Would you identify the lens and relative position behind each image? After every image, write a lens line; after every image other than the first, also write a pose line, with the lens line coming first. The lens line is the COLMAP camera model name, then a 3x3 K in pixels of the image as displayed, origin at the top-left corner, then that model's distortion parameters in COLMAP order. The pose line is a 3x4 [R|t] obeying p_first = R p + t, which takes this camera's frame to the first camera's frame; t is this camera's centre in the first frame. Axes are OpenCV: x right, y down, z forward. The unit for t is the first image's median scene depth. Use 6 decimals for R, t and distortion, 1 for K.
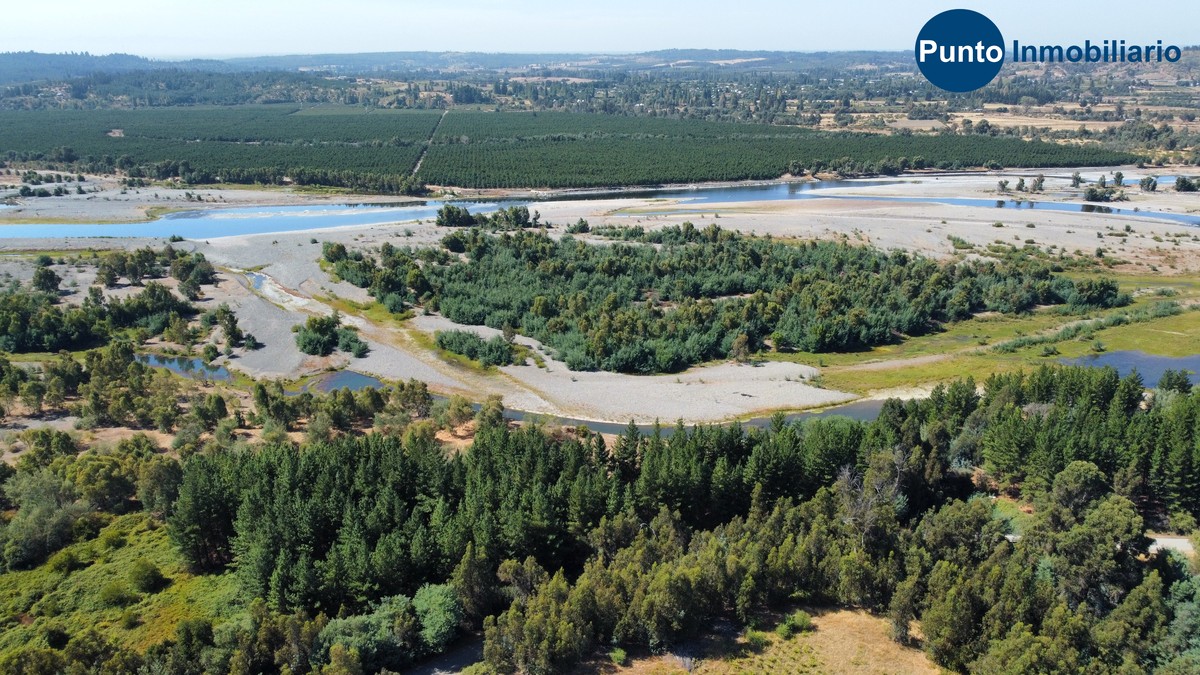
lens RADIAL K [[908.5, 0, 596.2], [0, 908.5, 336.1], [0, 0, 1]] dist [0.000656, 0.001716]
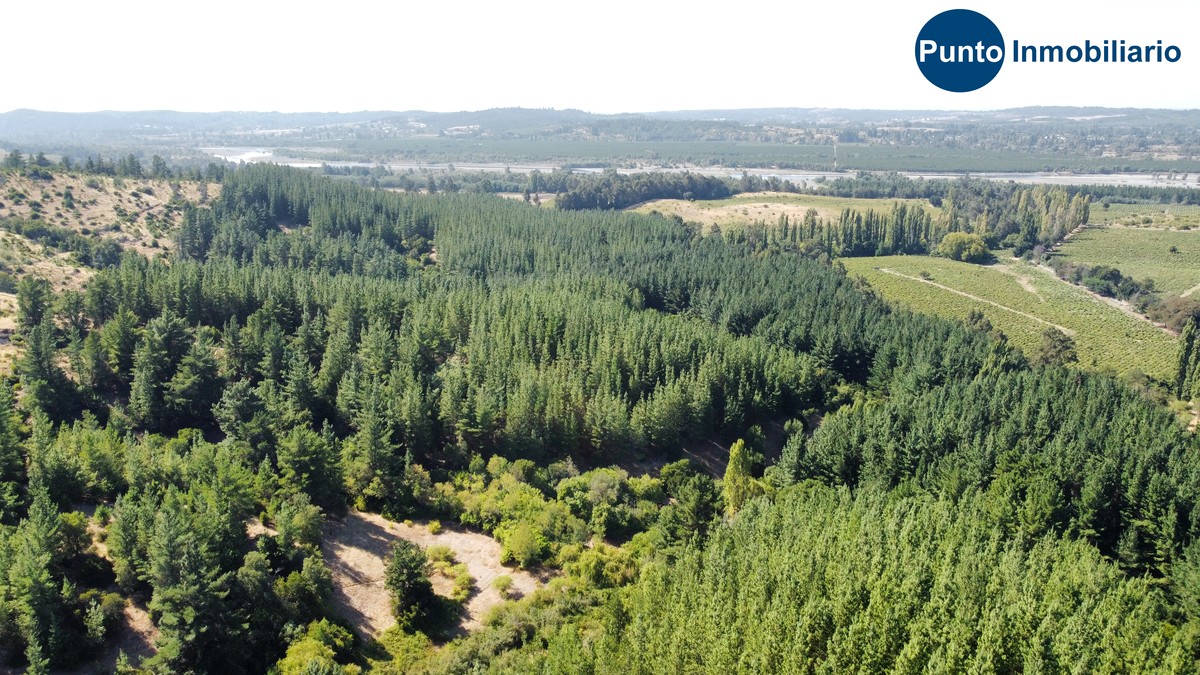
lens RADIAL K [[908.5, 0, 596.2], [0, 908.5, 336.1], [0, 0, 1]] dist [0.000656, 0.001716]
pose [[0.931065, 0.092350, -0.352973, 0.019795], [-0.112630, 0.992936, -0.037307, 0.128110], [0.347034, 0.074491, 0.934890, -0.400998]]
